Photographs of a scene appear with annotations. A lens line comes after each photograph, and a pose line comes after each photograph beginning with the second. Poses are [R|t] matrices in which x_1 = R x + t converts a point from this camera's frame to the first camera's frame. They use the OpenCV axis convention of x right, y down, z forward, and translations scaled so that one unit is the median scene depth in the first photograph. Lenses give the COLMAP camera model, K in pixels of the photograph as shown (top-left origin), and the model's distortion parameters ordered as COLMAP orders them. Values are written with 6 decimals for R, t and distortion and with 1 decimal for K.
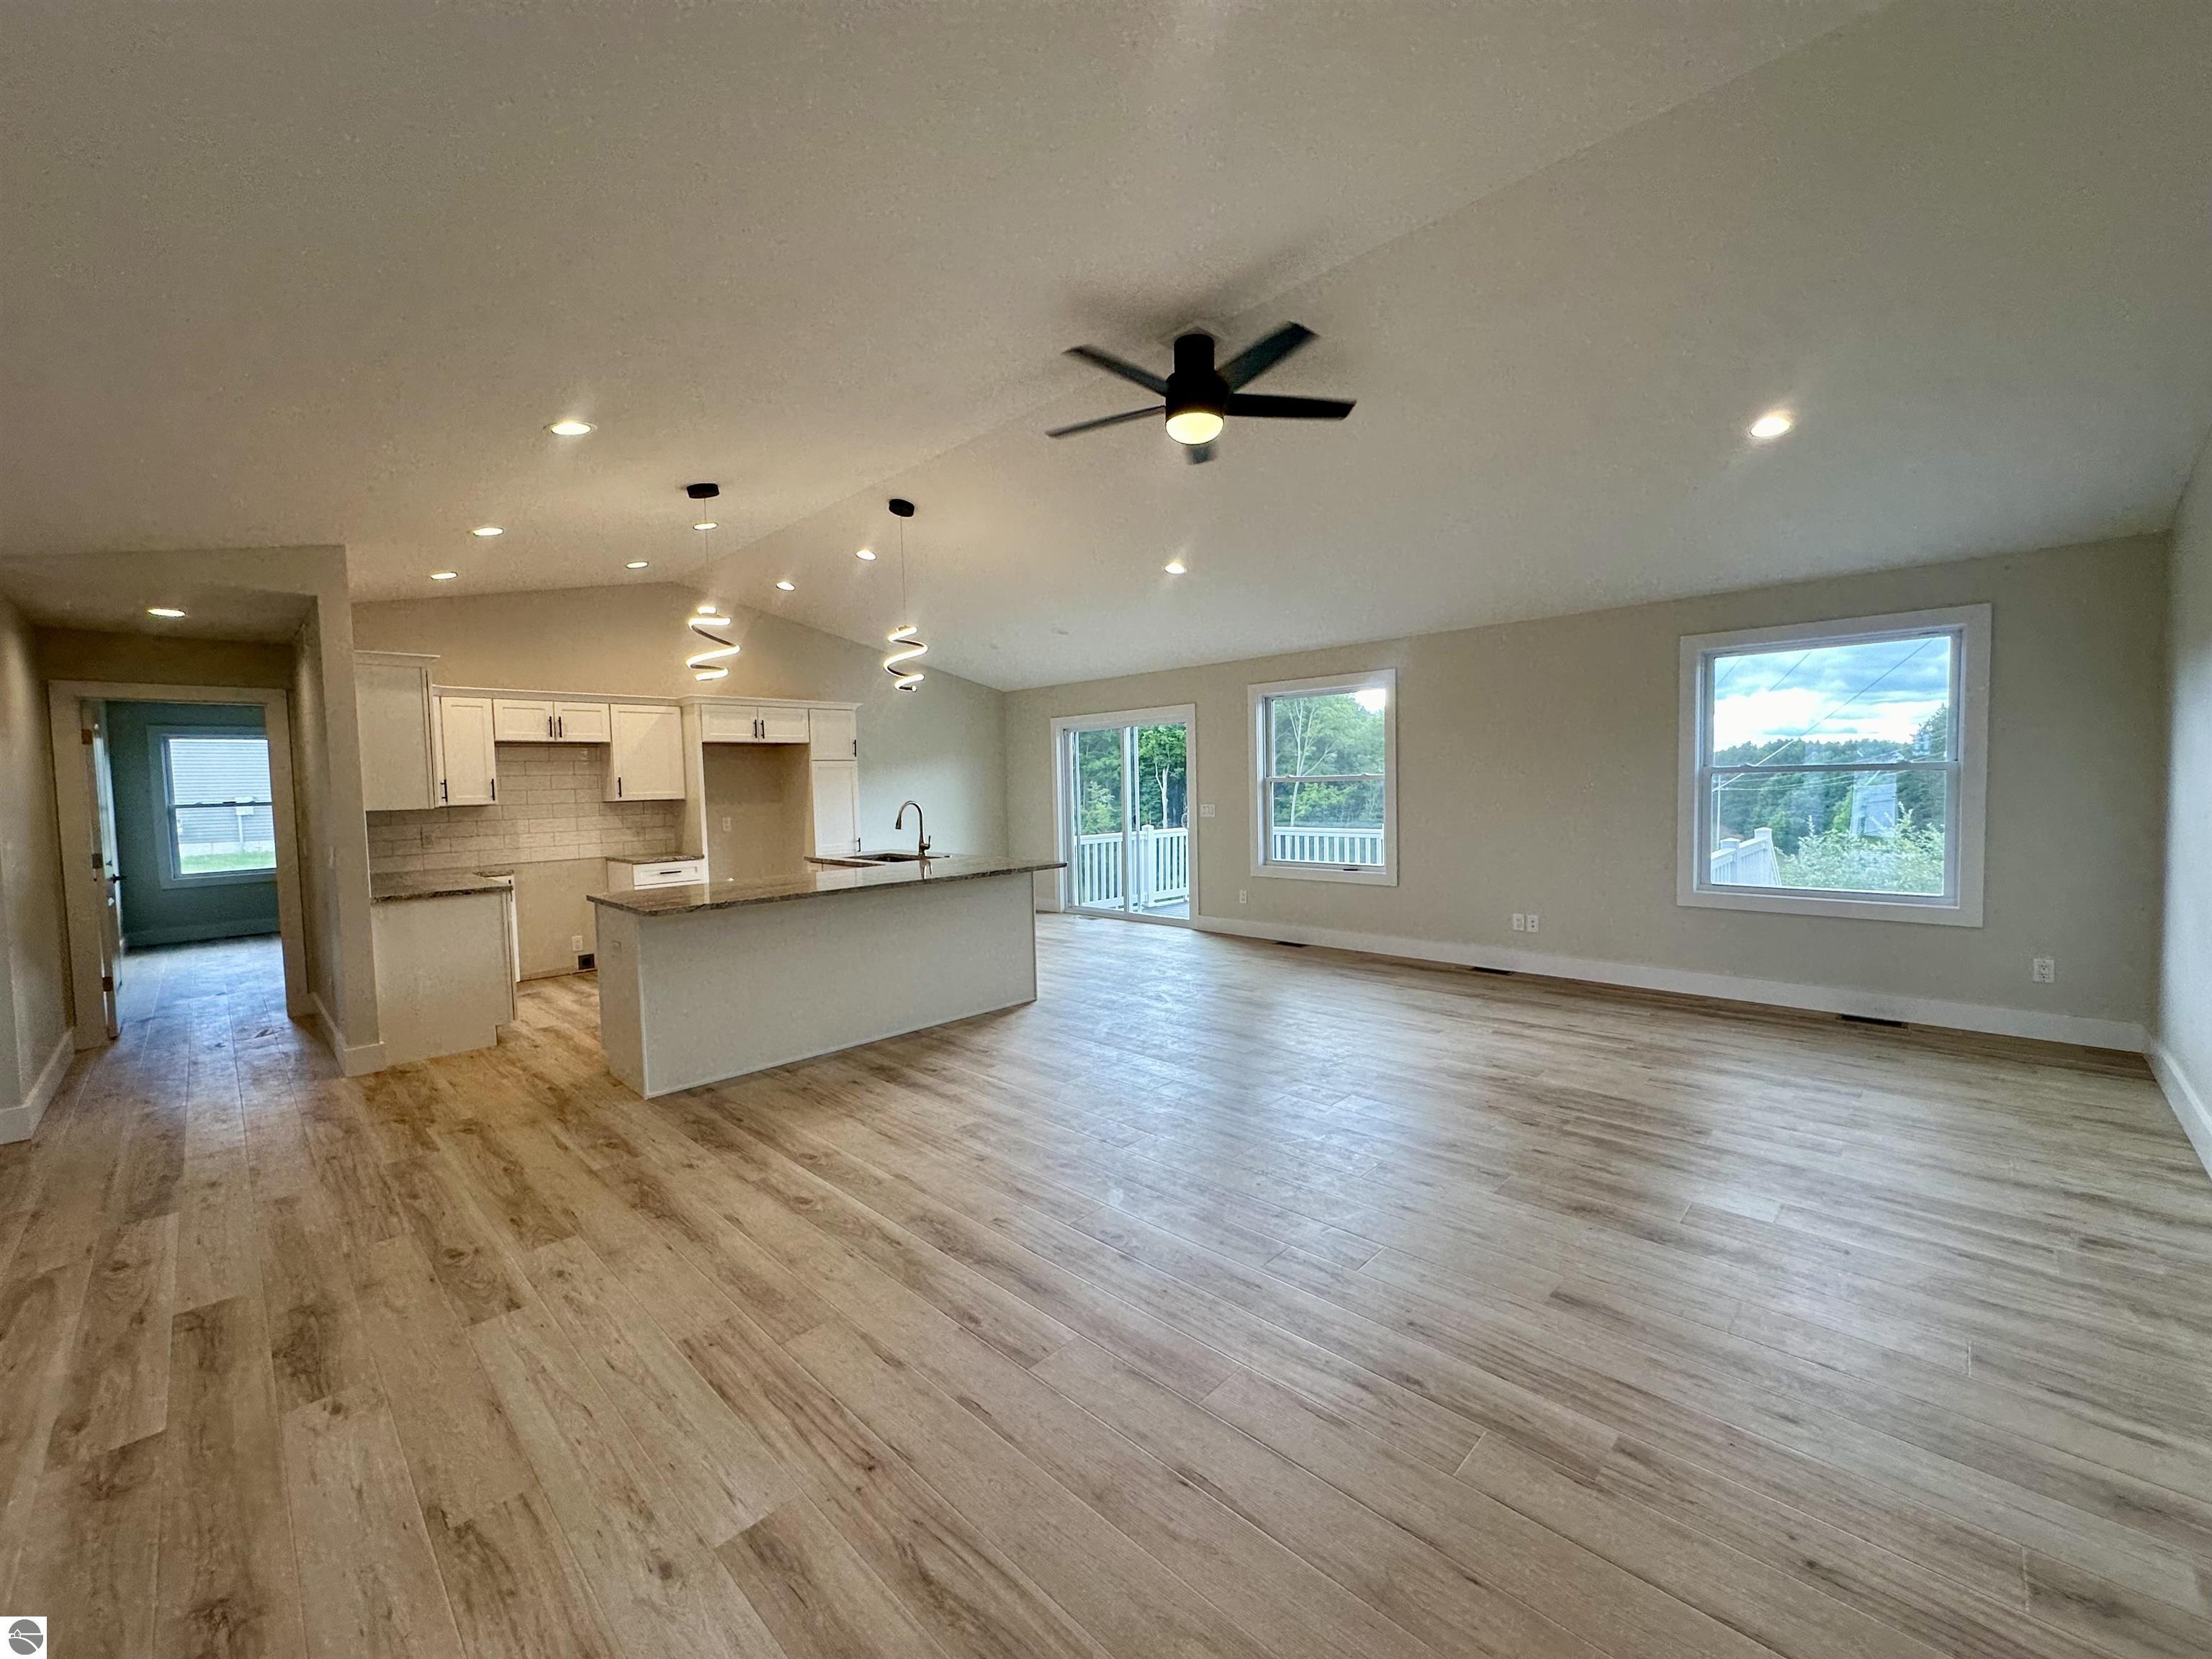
lens RADIAL K [[883.9, 0, 1101.9], [0, 883.9, 825.7], [0, 0, 1]] dist [-0.002388, -0.000141]
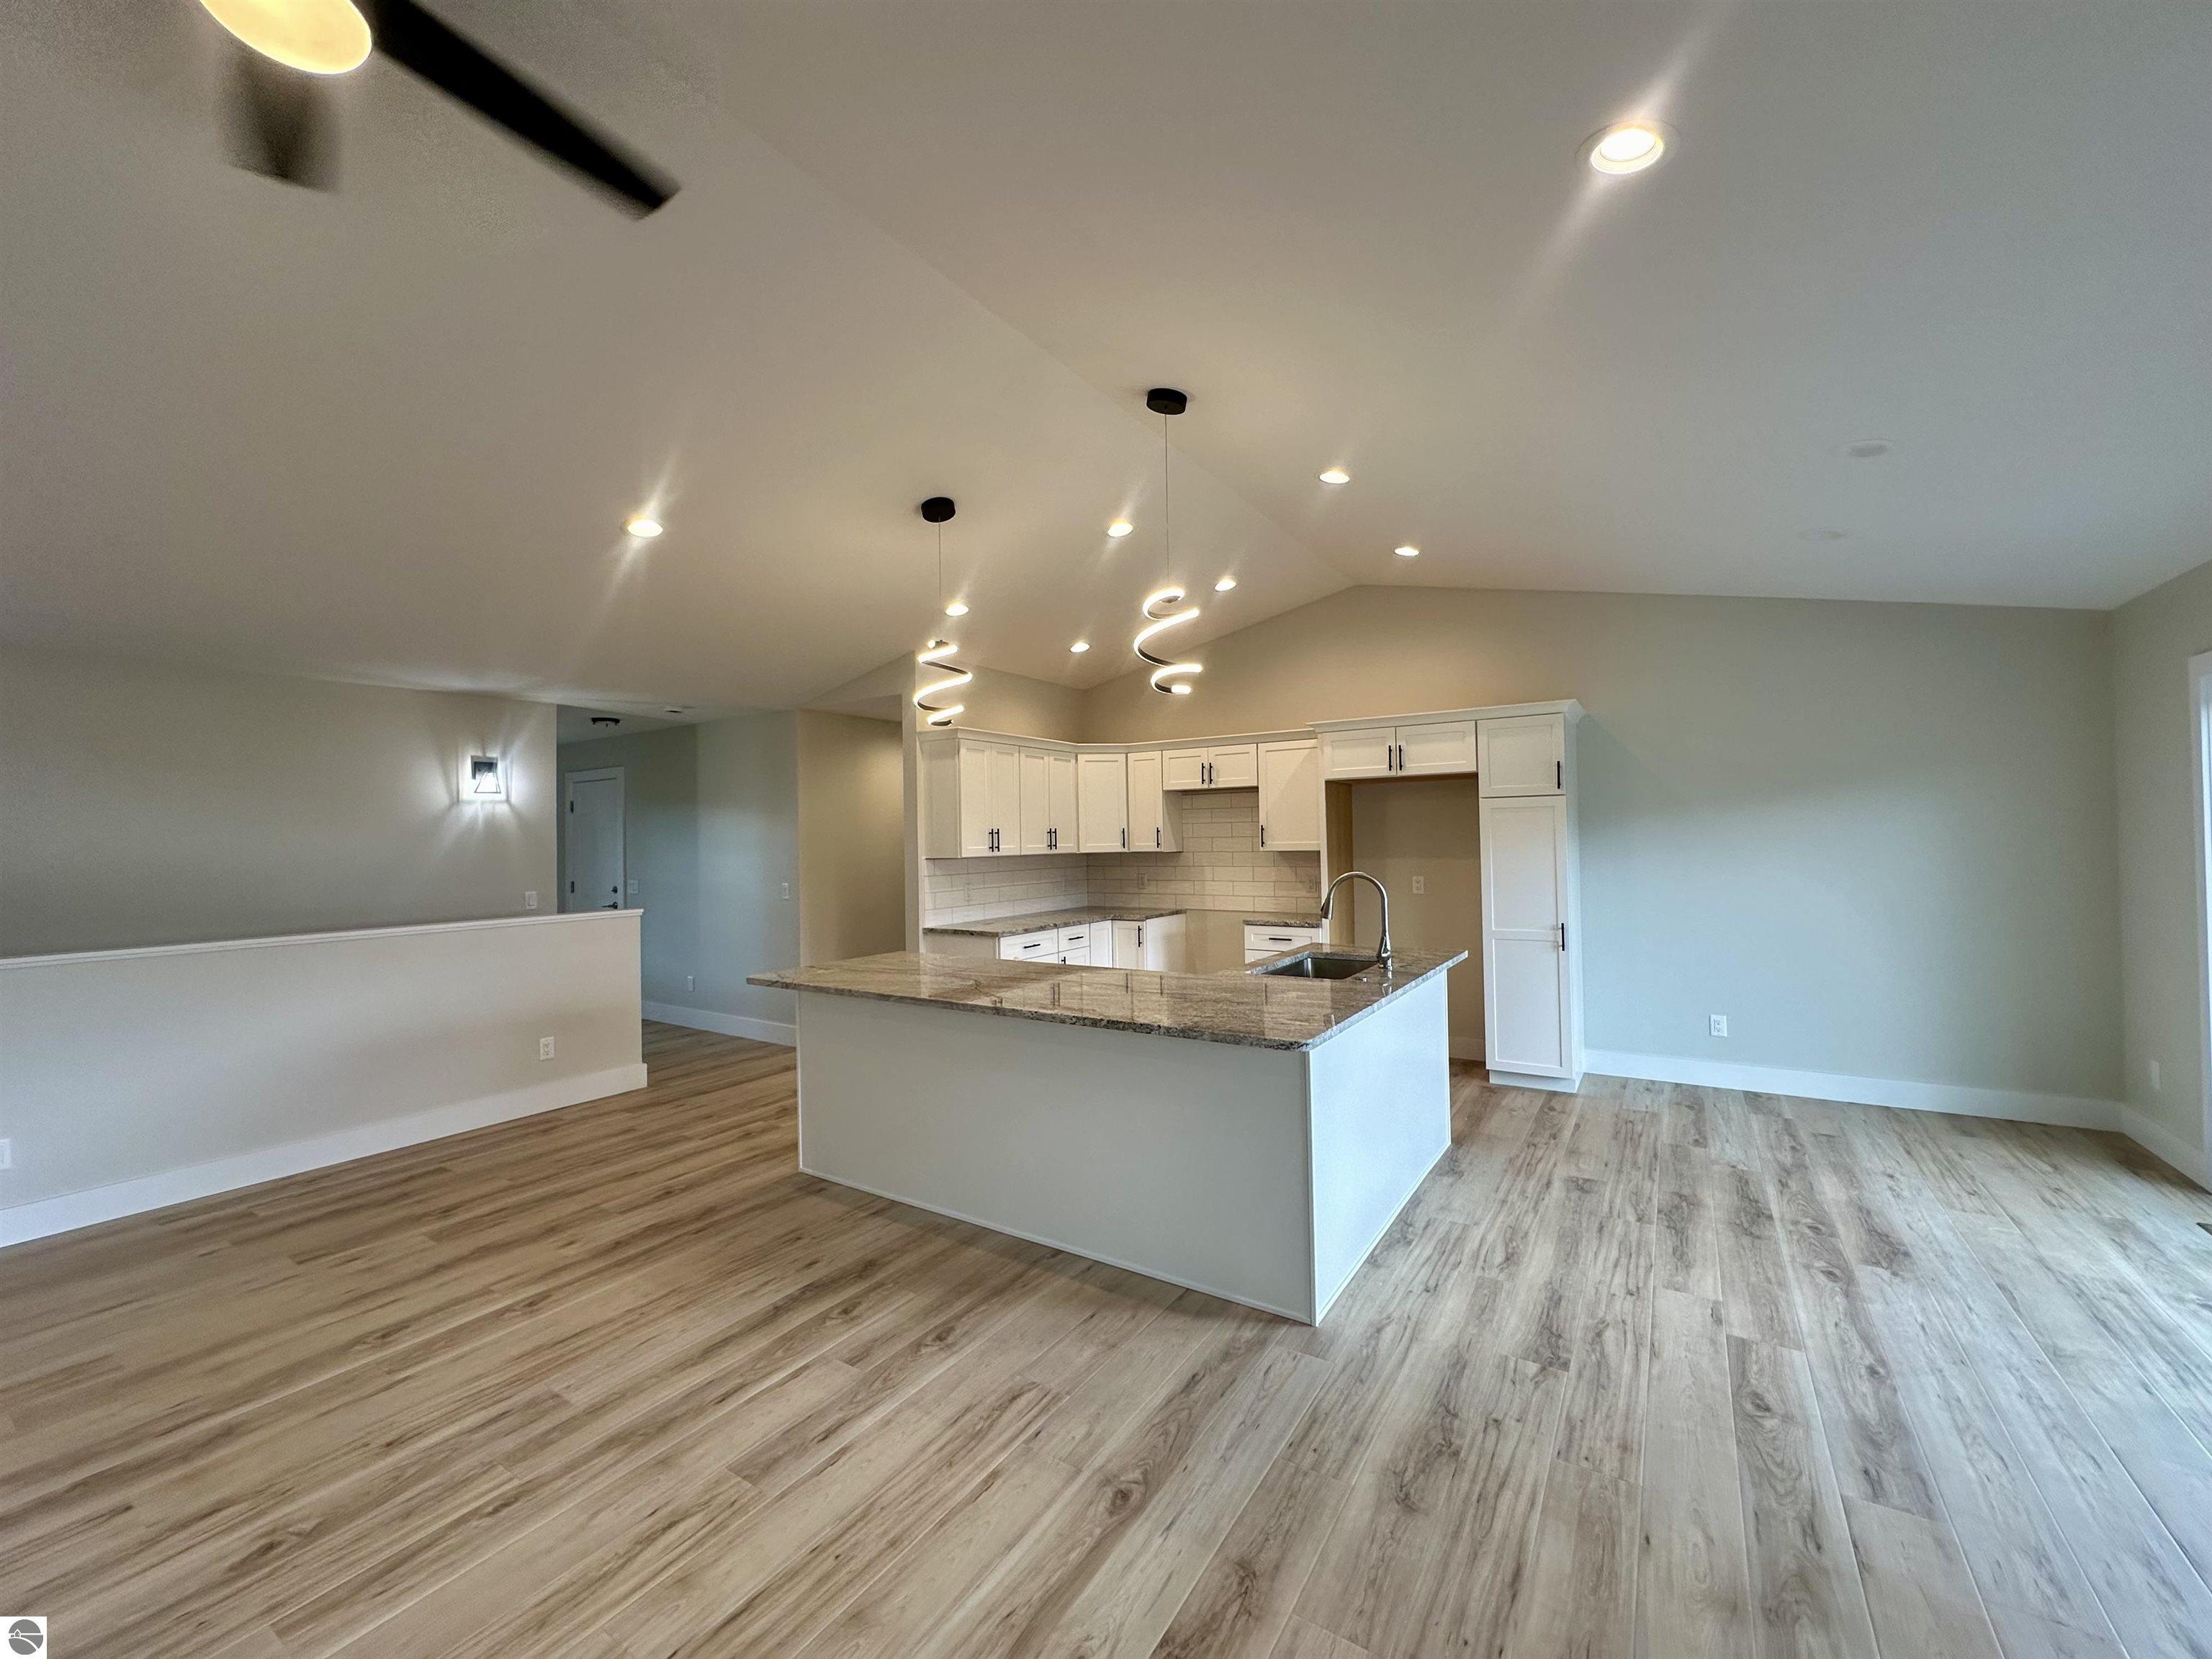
lens RADIAL K [[879.0, 0, 1099.0], [0, 879.0, 827.5], [0, 0, 1]] dist [-0.000728, 0.000002]
pose [[0.197564, 0.009563, -0.980243, 0.531823], [-0.037116, 0.999308, 0.002269, -0.088174], [0.979587, 0.035935, 0.197782, 1.214671]]
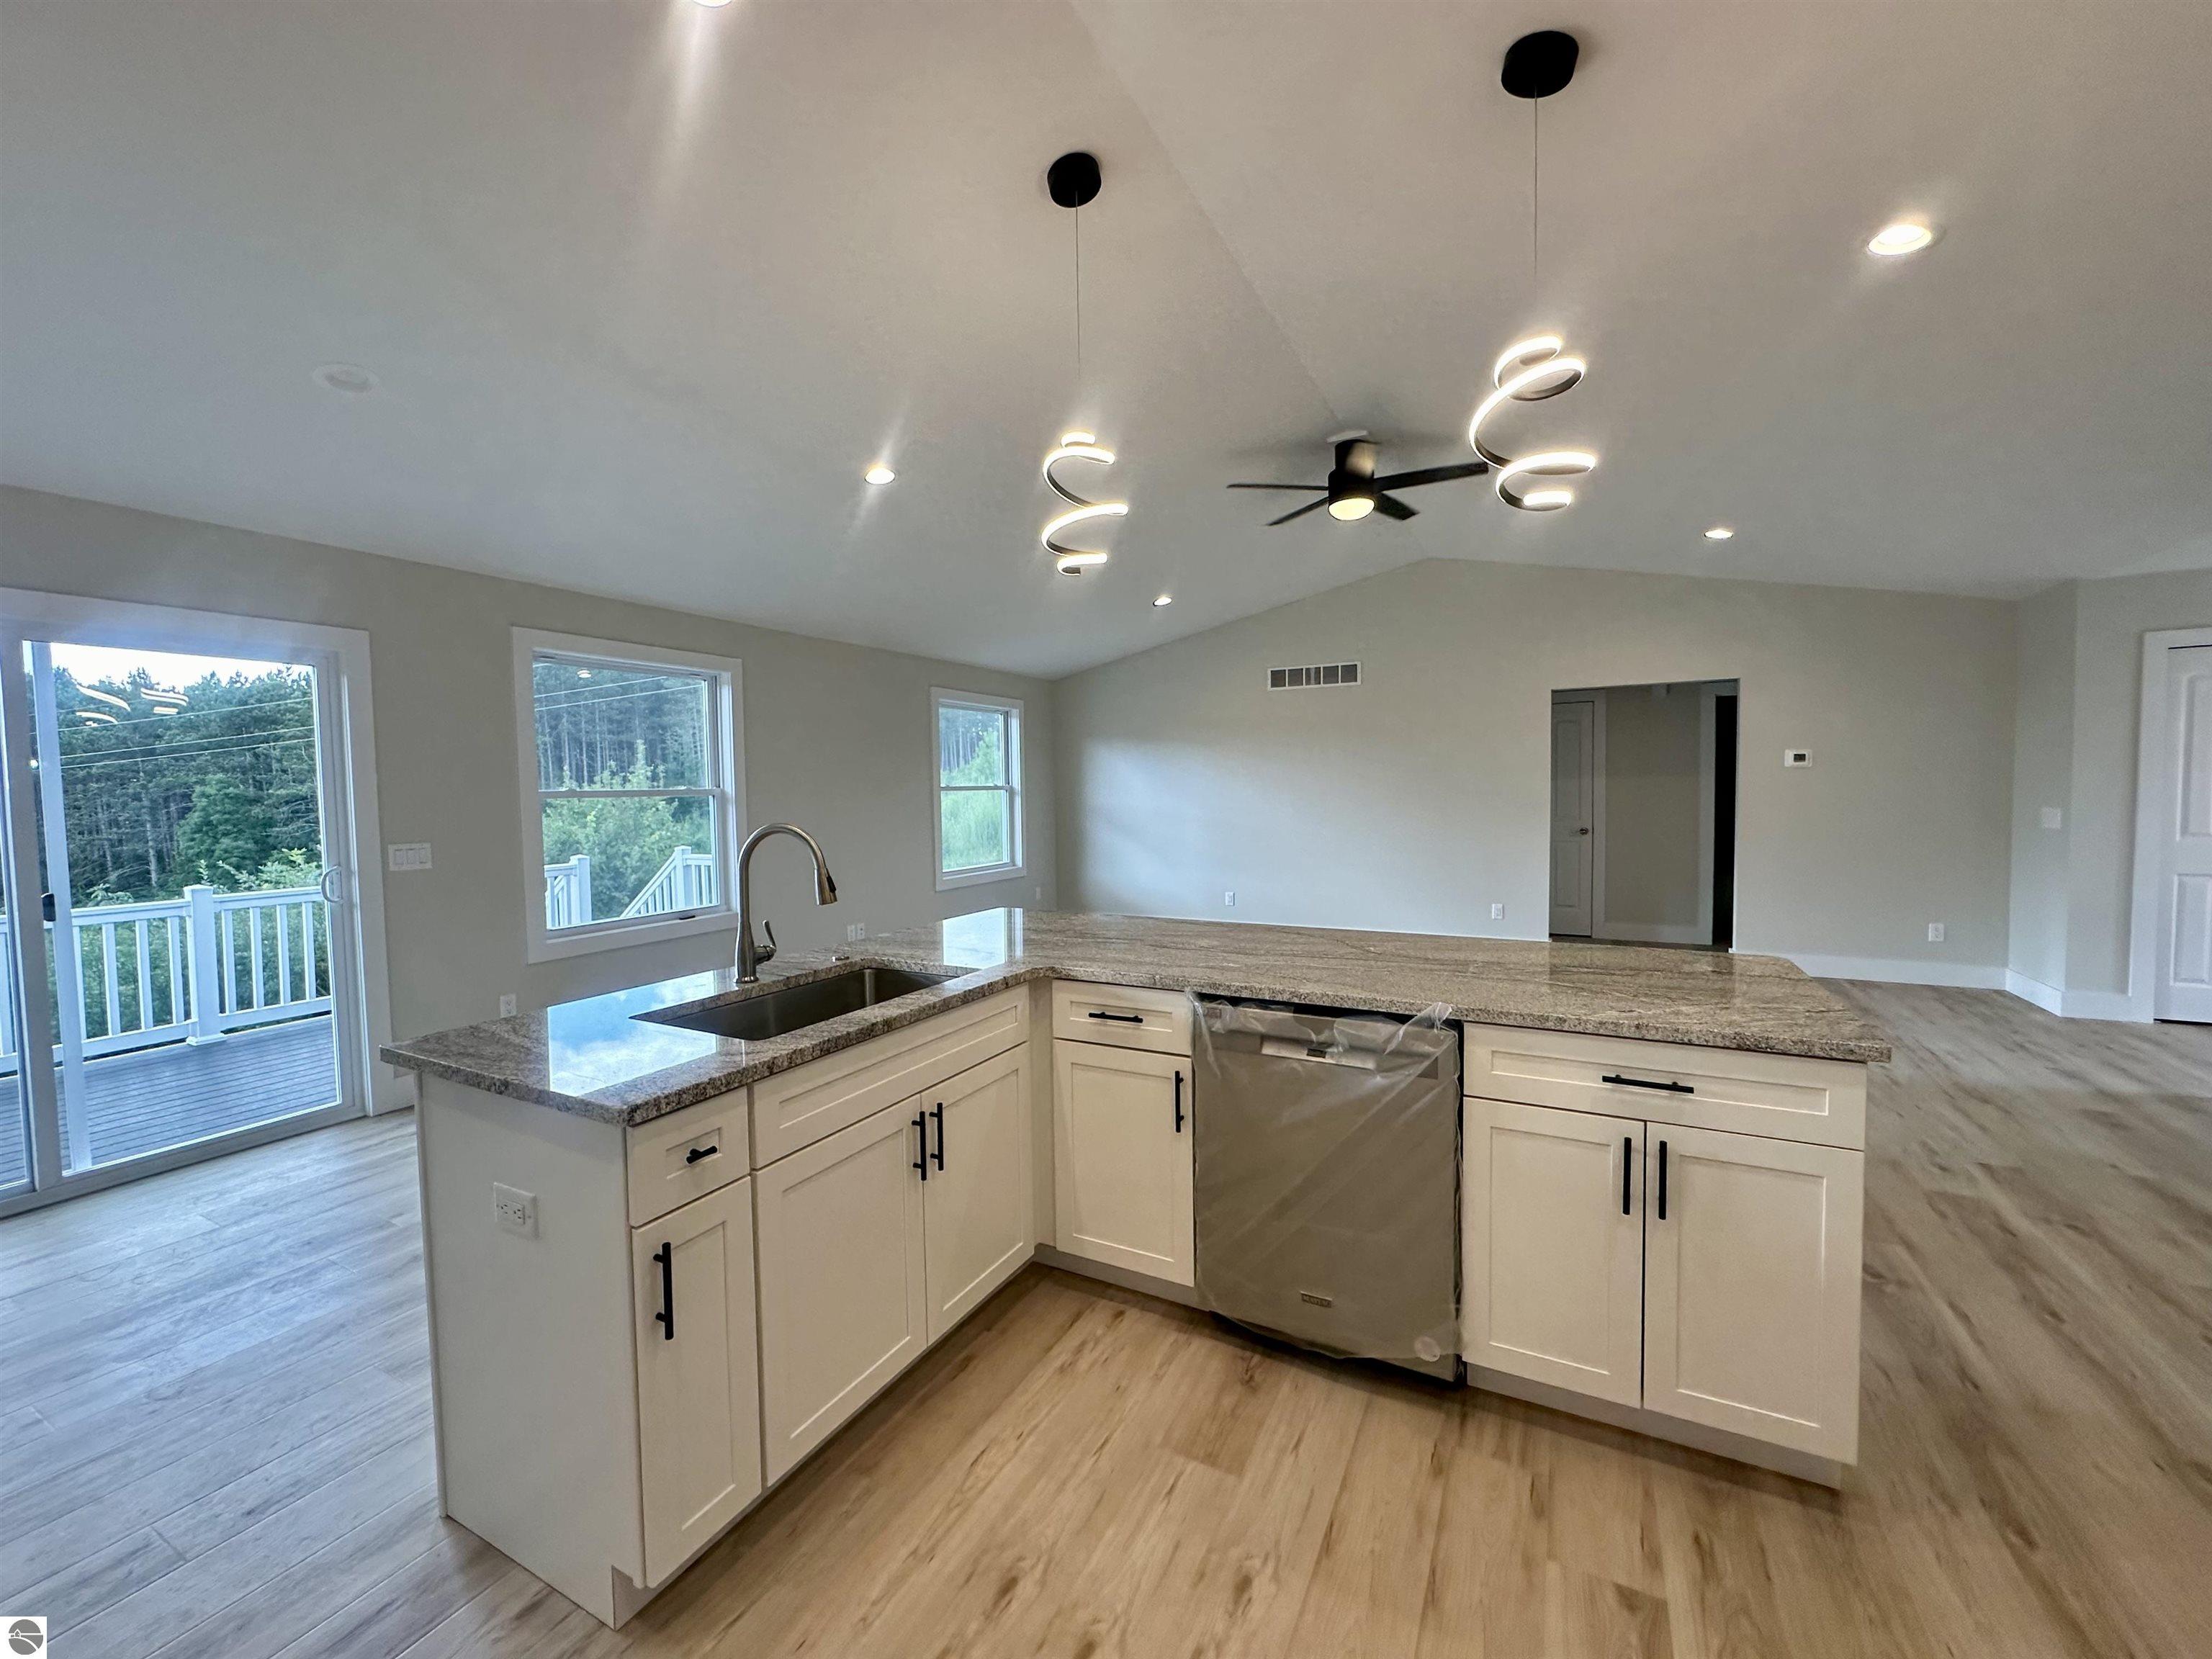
lens RADIAL K [[883.9, 0, 1101.9], [0, 883.9, 825.7], [0, 0, 1]] dist [-0.002388, -0.000141]
pose [[-0.289059, -0.013953, 0.957210, -0.982058], [0.072830, 0.996675, 0.036522, -0.052906], [-0.954537, 0.080271, -0.287082, 1.654653]]
